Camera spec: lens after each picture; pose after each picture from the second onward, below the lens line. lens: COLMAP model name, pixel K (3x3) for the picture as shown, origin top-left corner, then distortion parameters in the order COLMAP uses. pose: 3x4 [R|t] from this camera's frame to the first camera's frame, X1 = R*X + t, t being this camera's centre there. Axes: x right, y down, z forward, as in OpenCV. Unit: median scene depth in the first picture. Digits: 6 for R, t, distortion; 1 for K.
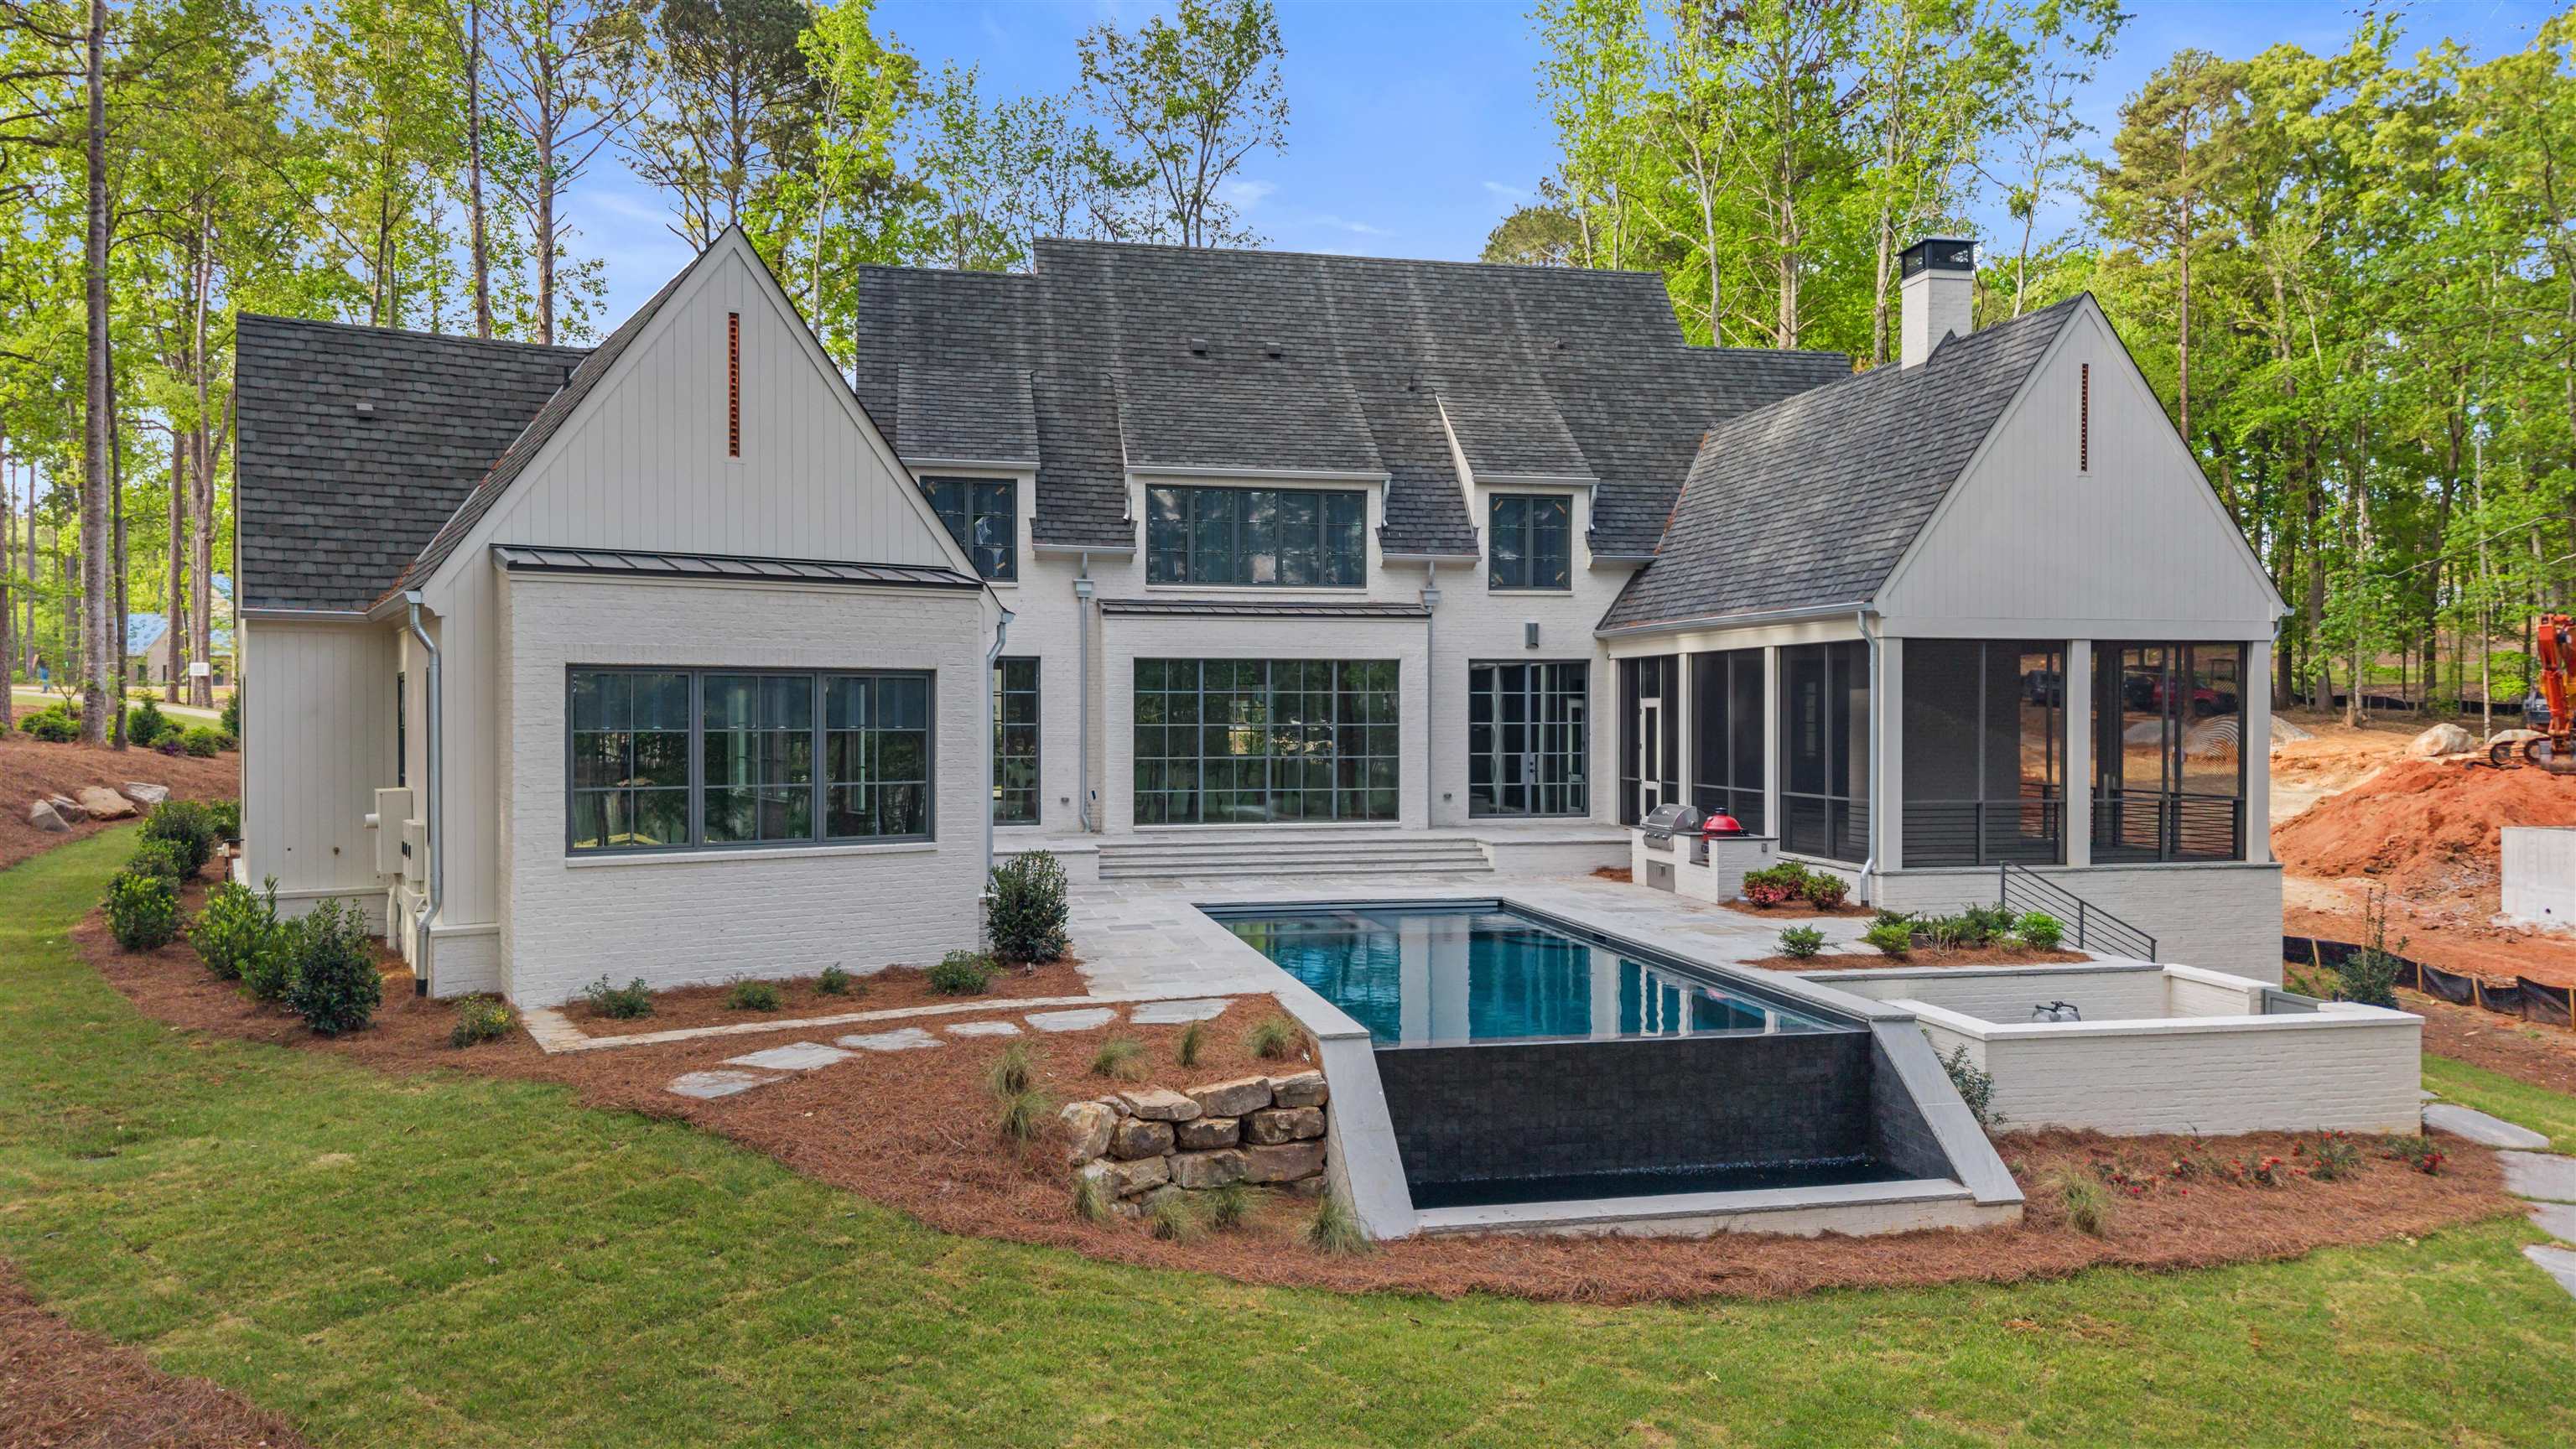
lens RADIAL K [[1806.7, 0, 1288.0], [0, 1806.7, 724.5], [0, 0, 1]] dist [-0.004249, -0.001197]
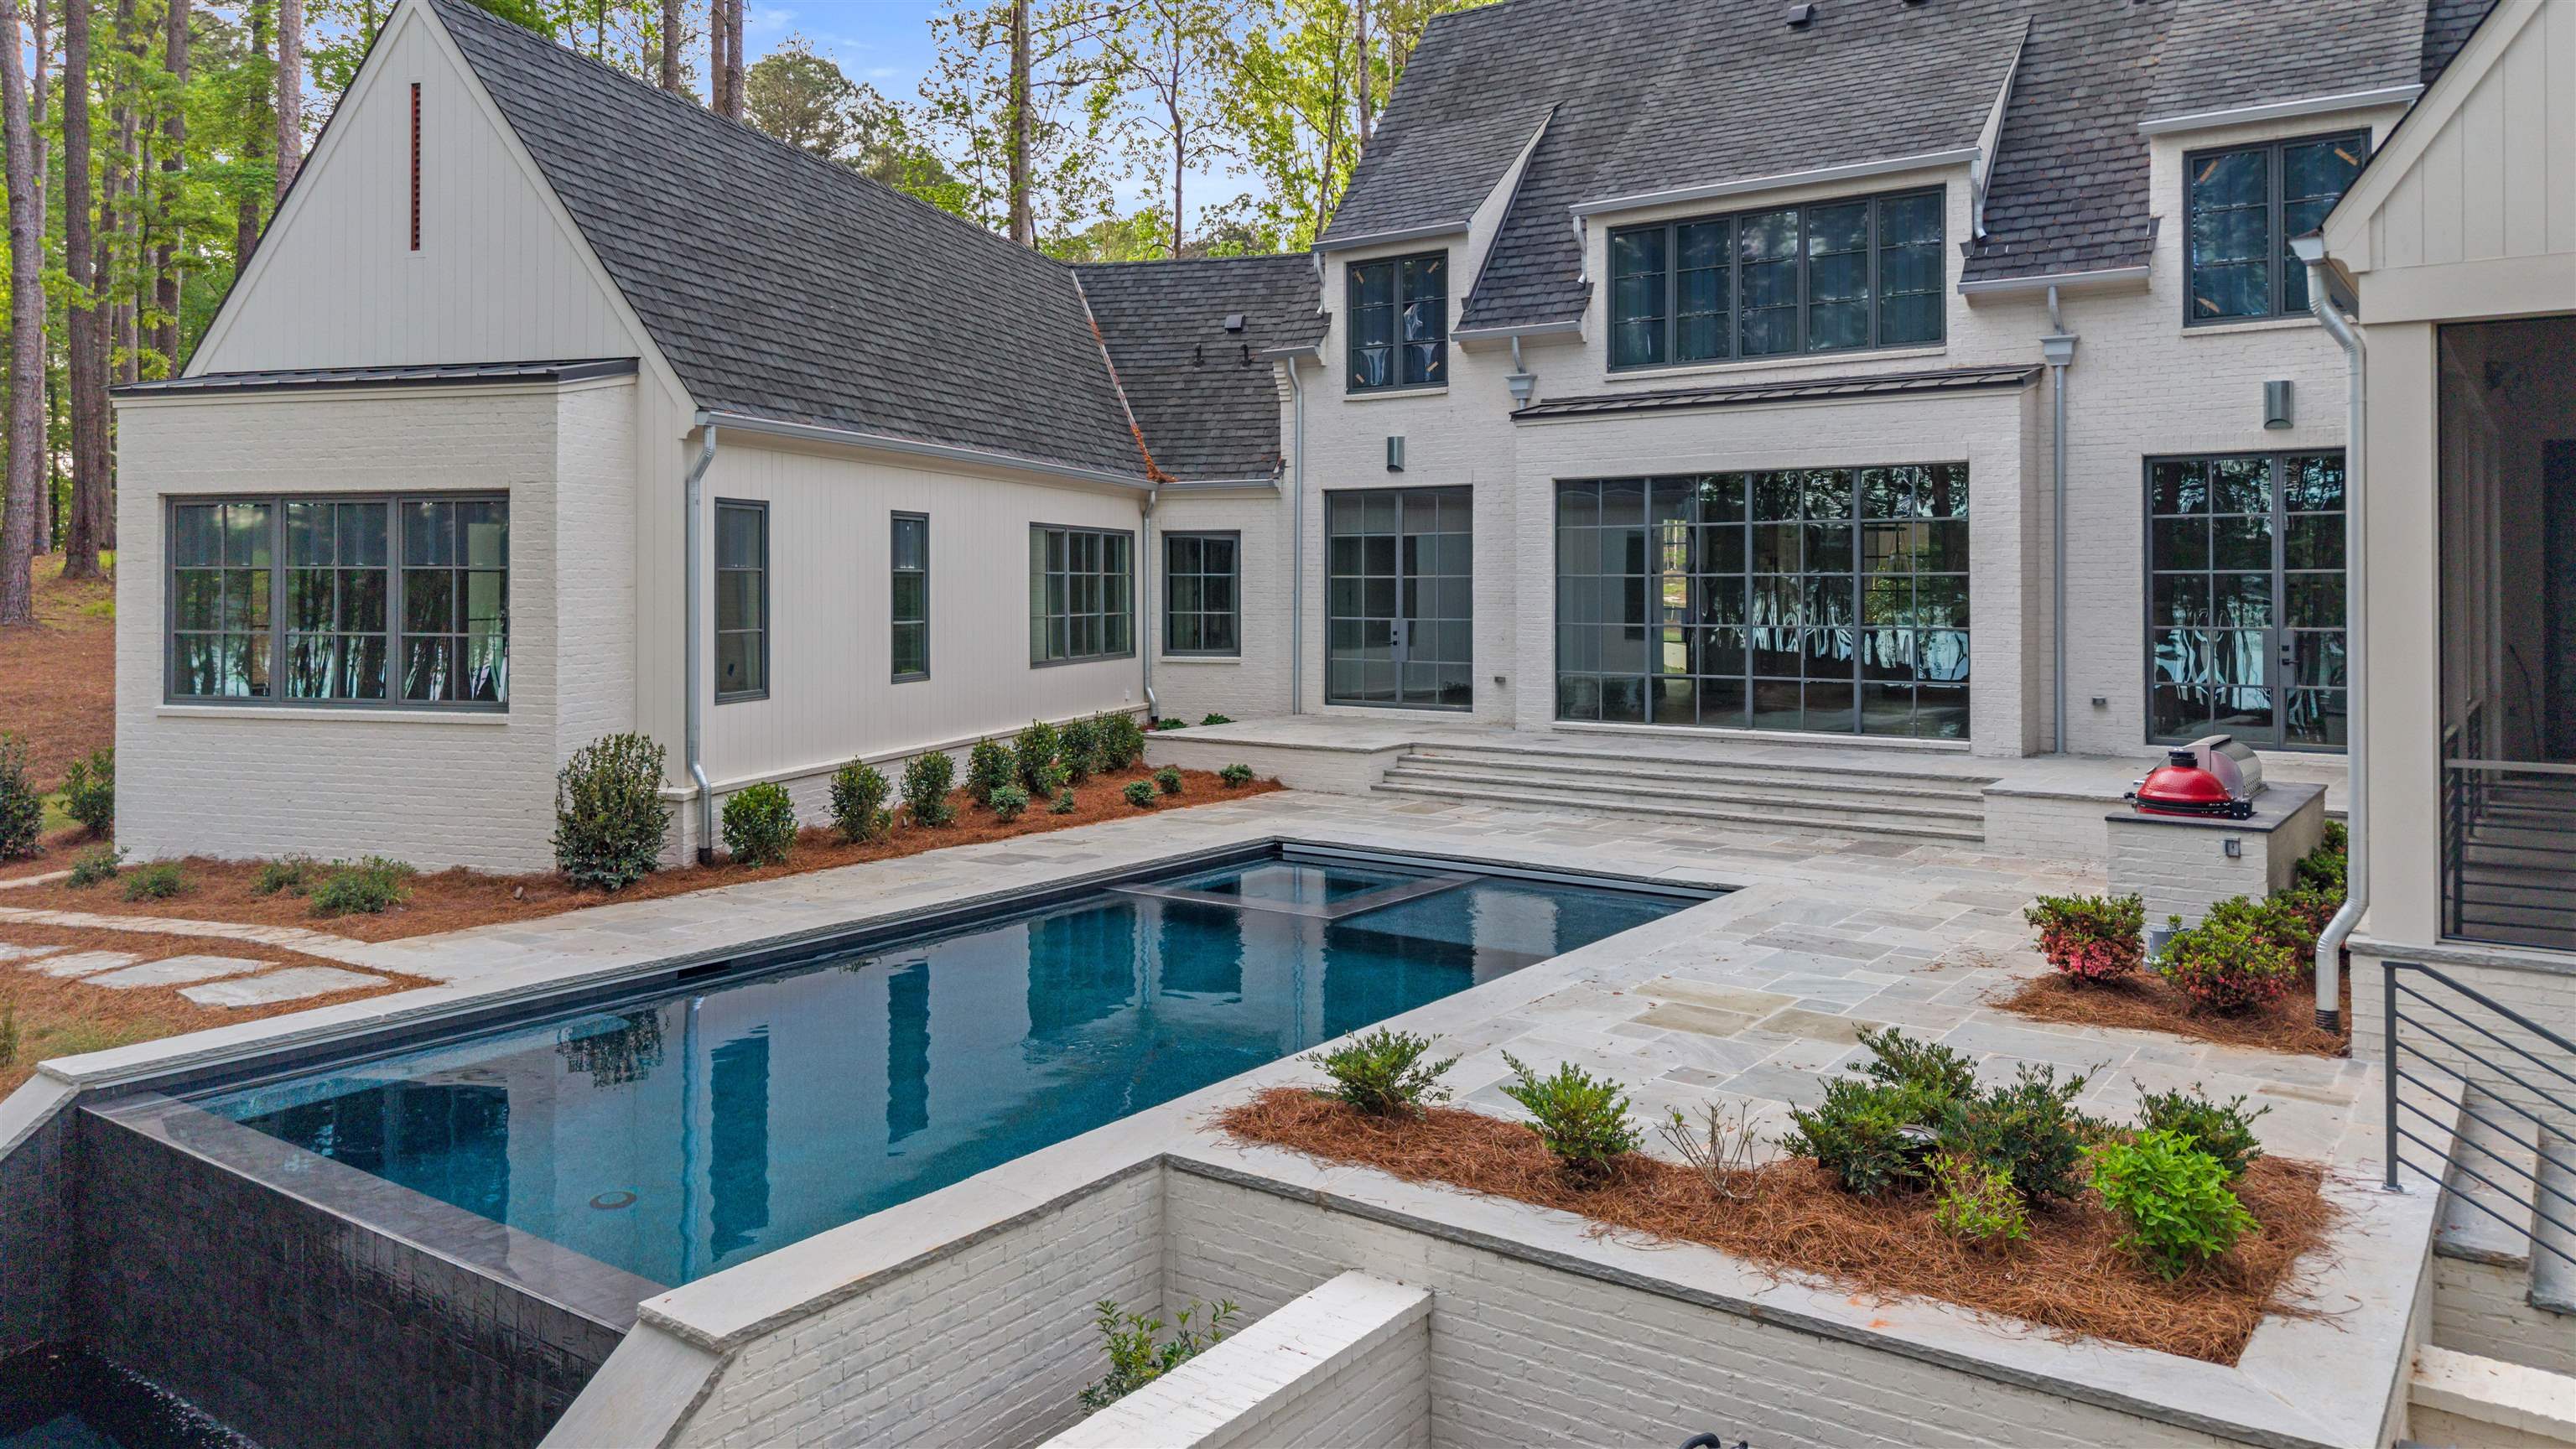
lens RADIAL K [[1818.2, 0, 1201.7], [0, 1818.2, 540.5], [0, 0, 1]] dist [0.042275, -0.001960]
pose [[0.641494, -0.021916, -0.766815, 0.466138], [-0.003606, 0.999495, -0.031582, 0.011911], [0.767120, 0.023025, 0.641091, 0.570544]]
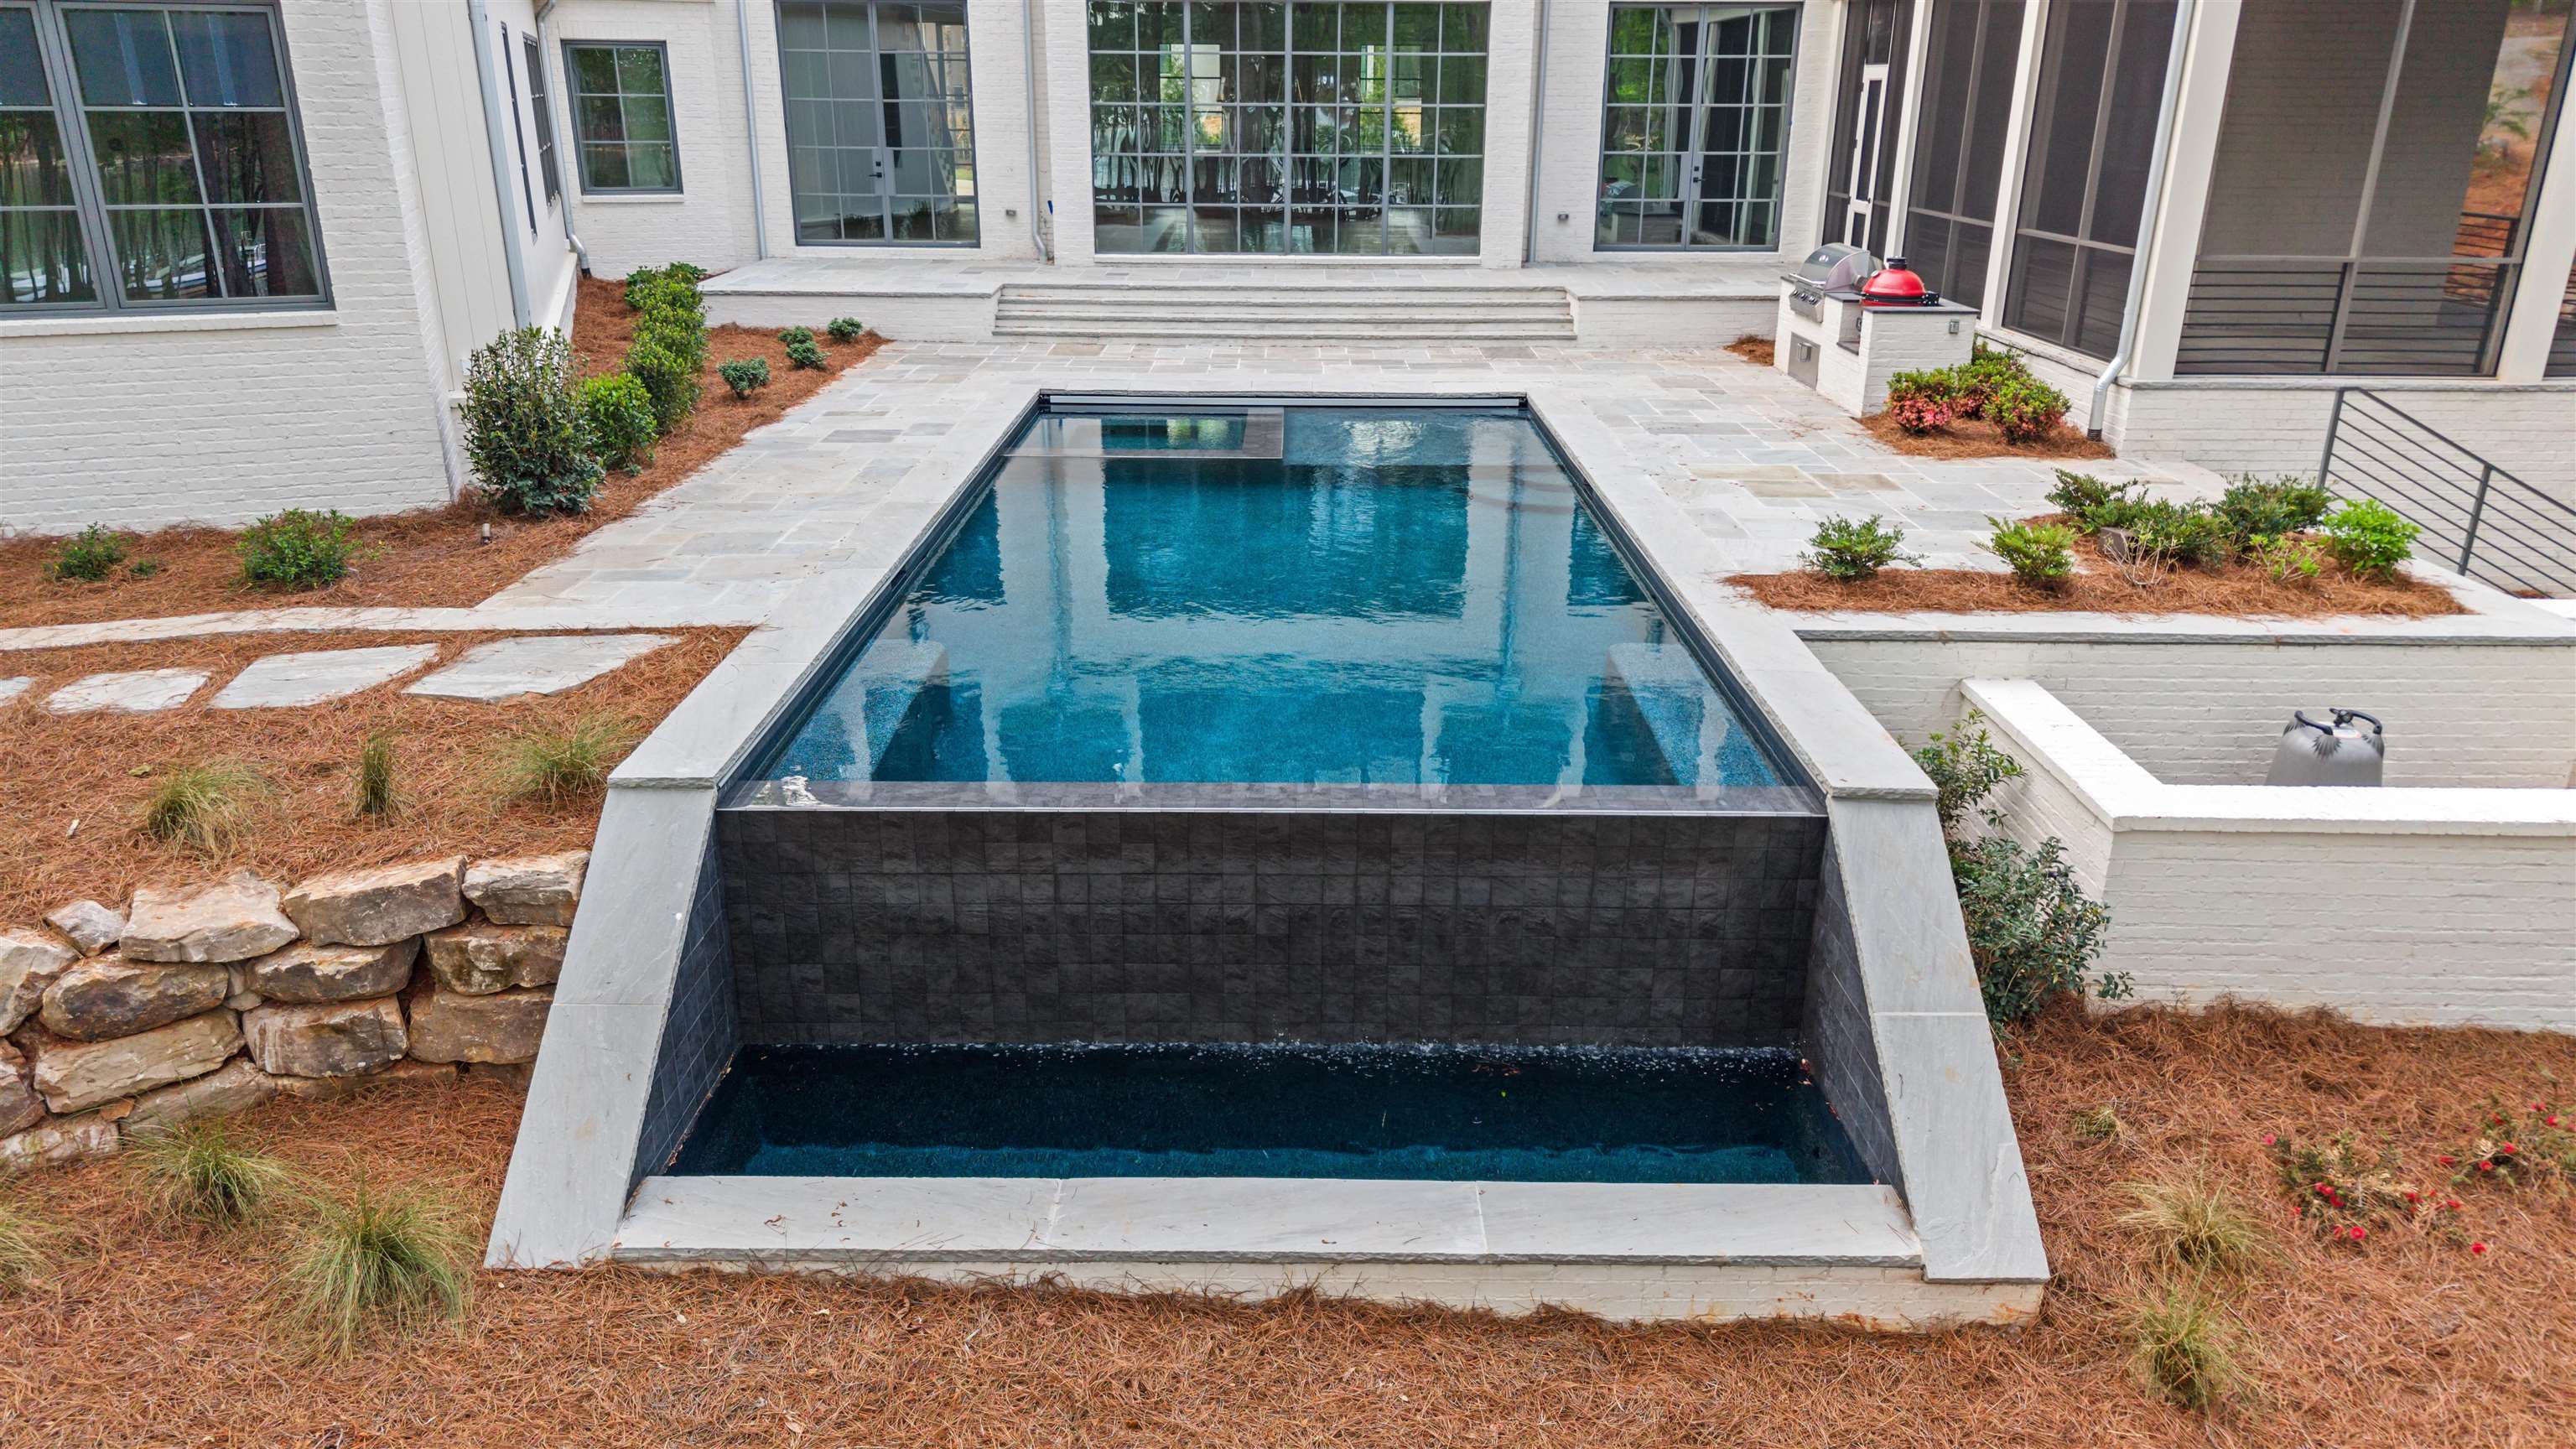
lens RADIAL K [[1729.5, 0, 1283.1], [0, 1729.5, 796.3], [0, 0, 1]] dist [0.054122, -0.070061]
pose [[0.975683, 0.086522, -0.201387, 0.186188], [-0.006315, 0.929507, 0.368751, -0.000399], [0.219096, -0.358513, 0.907450, 0.380521]]
